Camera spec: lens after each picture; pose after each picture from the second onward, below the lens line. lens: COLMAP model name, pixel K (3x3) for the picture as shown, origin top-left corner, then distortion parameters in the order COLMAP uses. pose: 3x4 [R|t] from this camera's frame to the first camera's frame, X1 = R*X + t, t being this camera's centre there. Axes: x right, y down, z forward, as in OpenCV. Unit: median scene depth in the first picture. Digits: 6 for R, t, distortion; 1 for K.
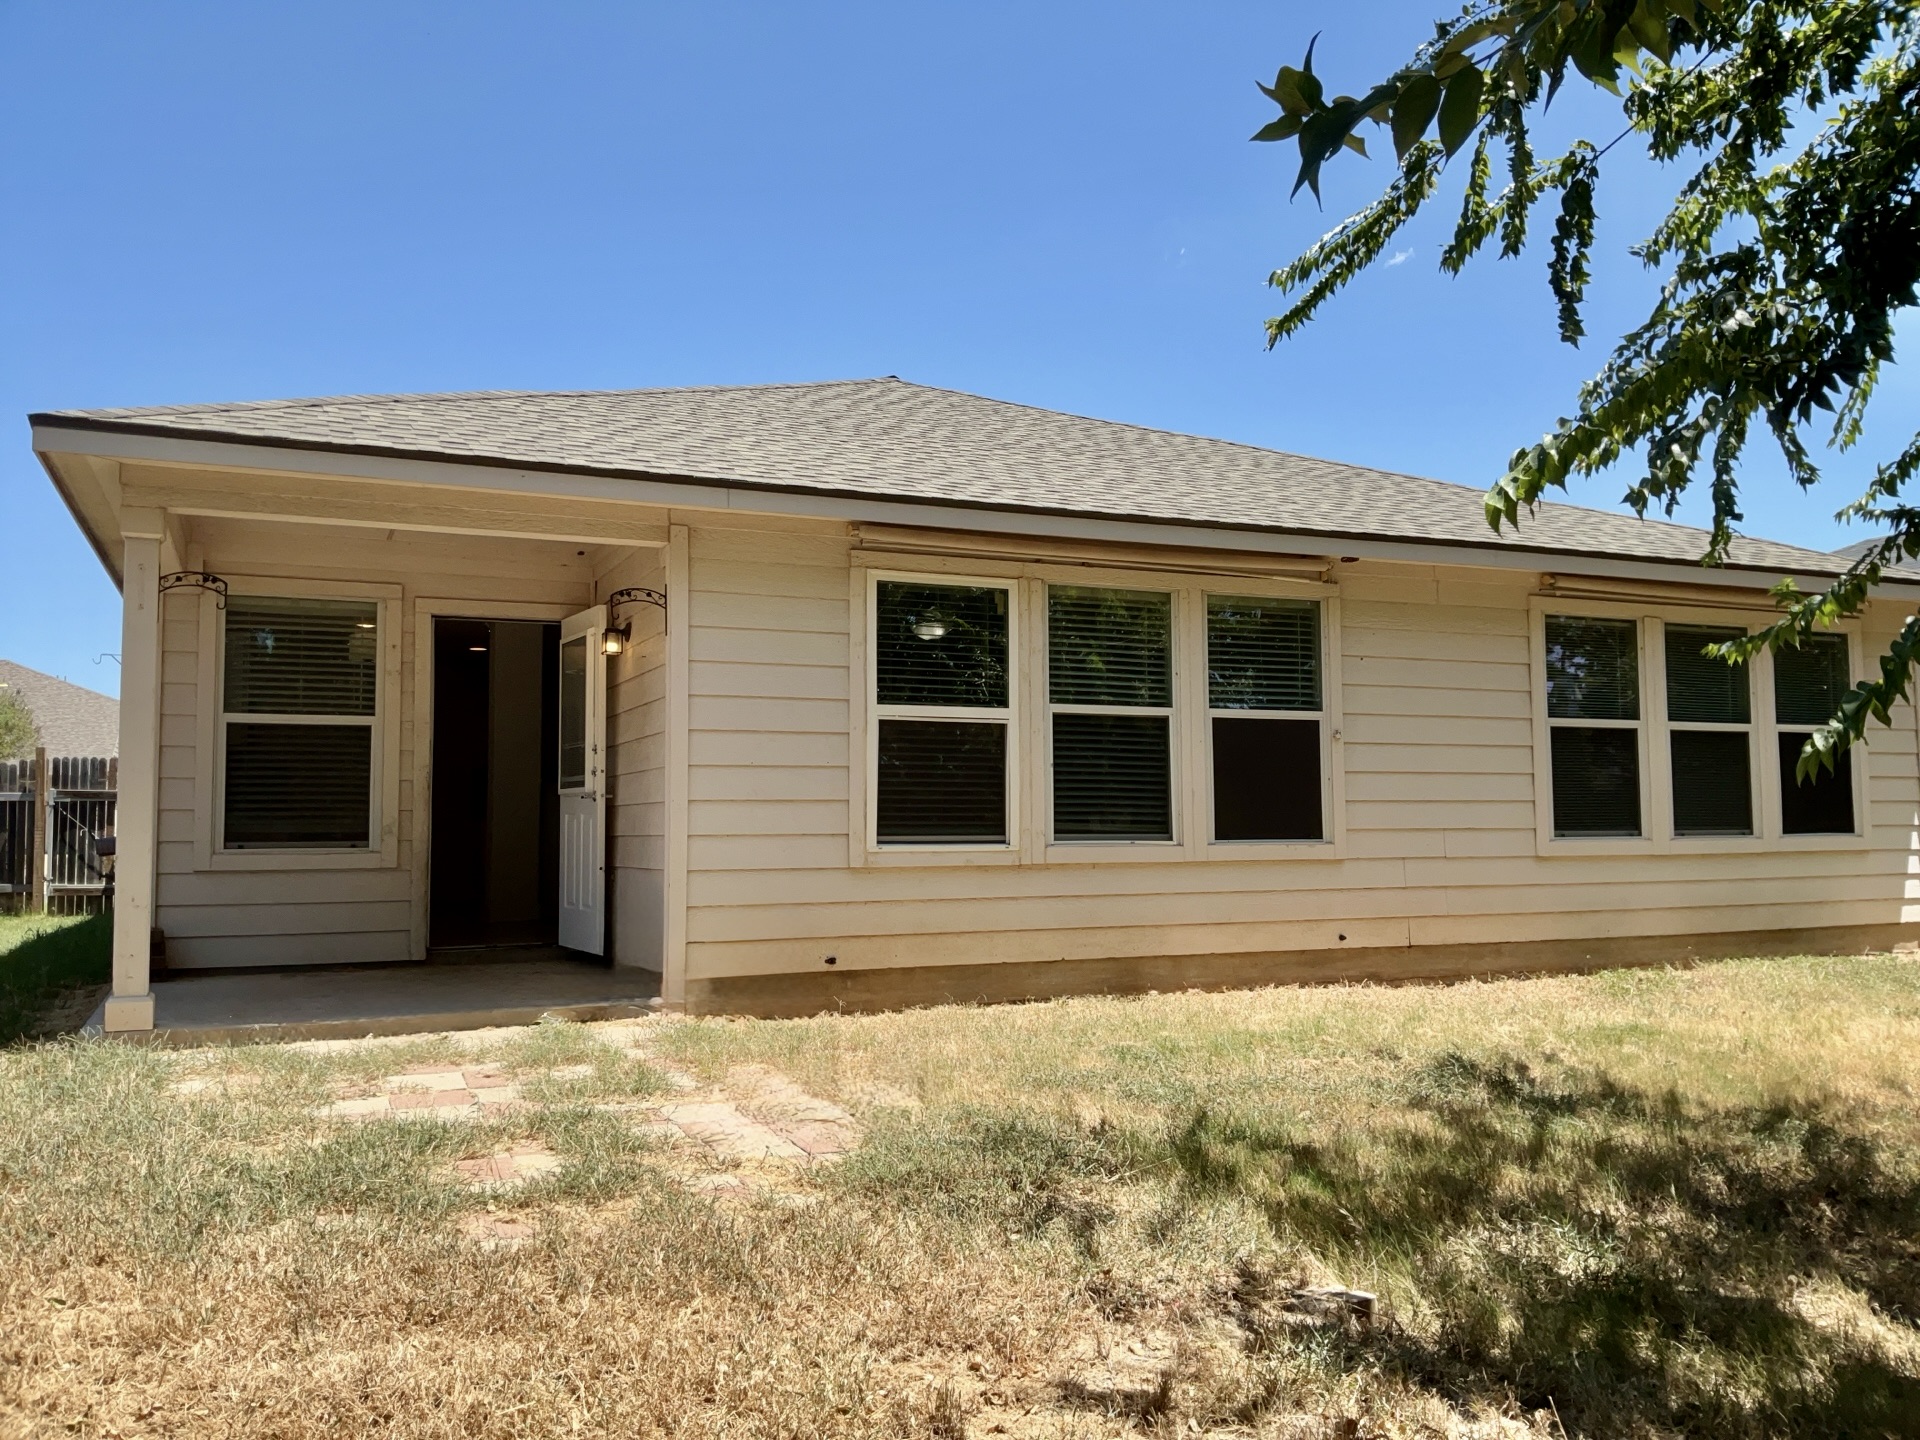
lens RADIAL K [[1515.7, 0, 959.1], [0, 1515.7, 725.2], [0, 0, 1]] dist [0.052384, -0.060498]
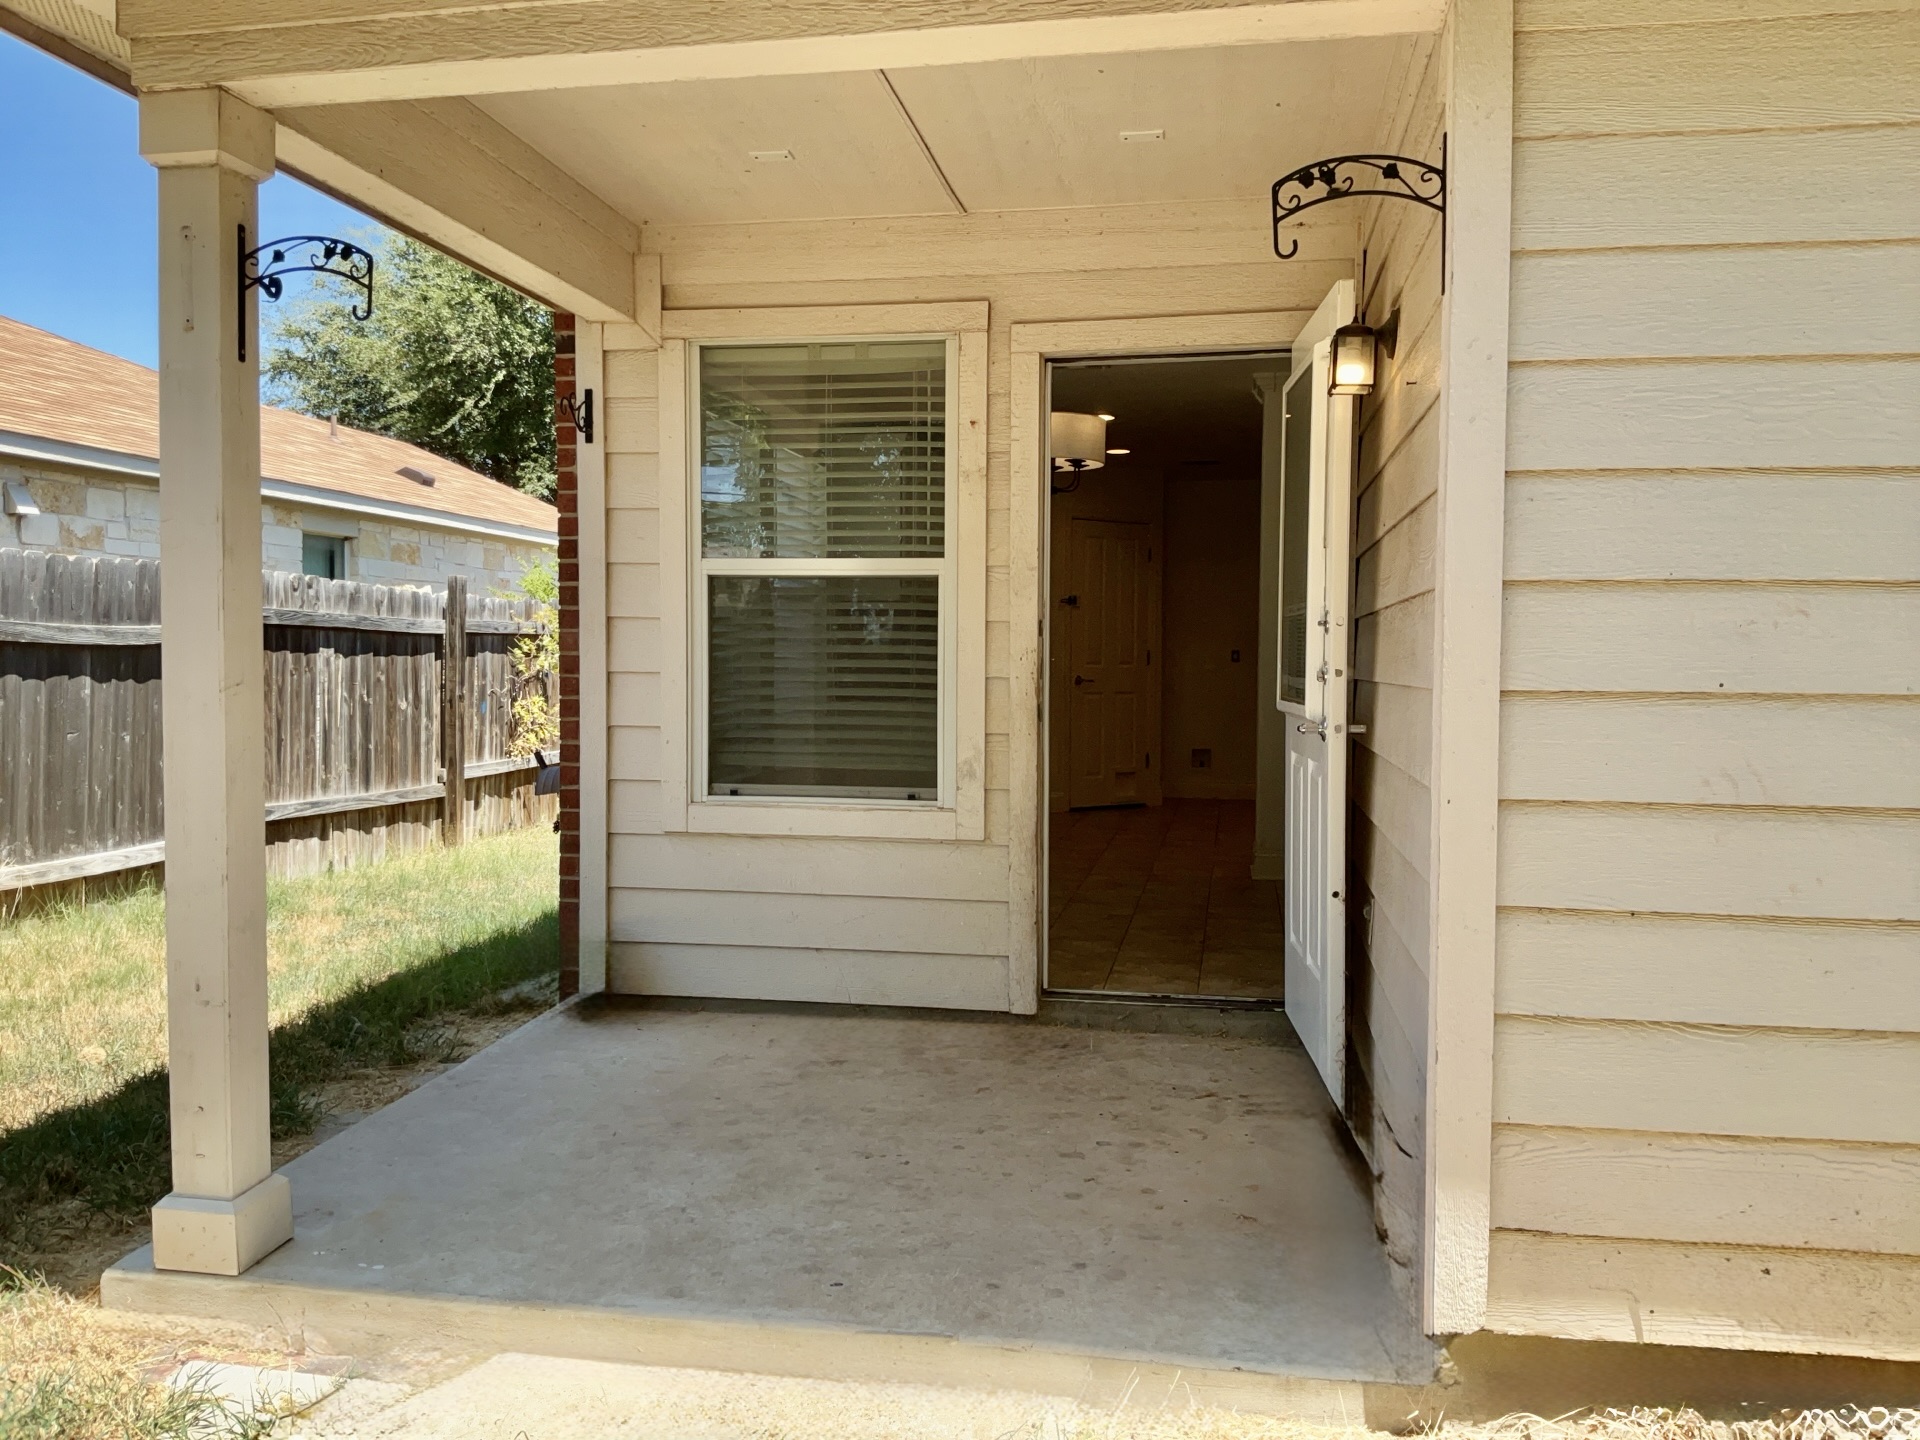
lens RADIAL K [[1515.7, 0, 957.4], [0, 1515.7, 729.4], [0, 0, 1]] dist [0.052384, -0.060498]
pose [[0.822884, 0.041281, -0.566708, -0.077039], [0.024286, 0.993891, 0.107663, -0.003173], [0.567690, -0.102357, 0.816854, 0.577425]]
